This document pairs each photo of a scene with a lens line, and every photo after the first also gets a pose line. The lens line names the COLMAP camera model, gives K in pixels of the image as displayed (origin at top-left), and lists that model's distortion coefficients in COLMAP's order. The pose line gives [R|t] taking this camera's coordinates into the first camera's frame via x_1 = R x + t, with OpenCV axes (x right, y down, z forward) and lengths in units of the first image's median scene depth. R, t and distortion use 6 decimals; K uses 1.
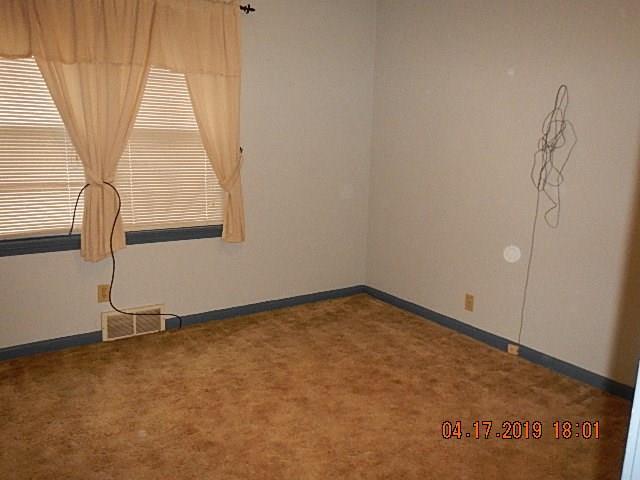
lens RADIAL K [[511.4, 0, 320.0], [0, 511.4, 240.0], [0, 0, 1]] dist [0.008110, 0.002391]
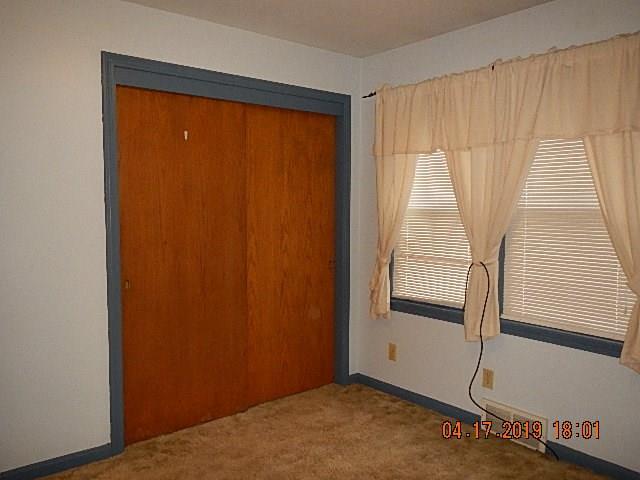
lens RADIAL K [[511.4, 0, 320.0], [0, 511.4, 240.0], [0, 0, 1]] dist [0.008110, 0.002391]
pose [[0.109906, 0.035637, -0.993303, 0.510868], [-0.200113, 0.979686, 0.013007, -0.104700], [0.973589, 0.197343, 0.114805, 0.567204]]
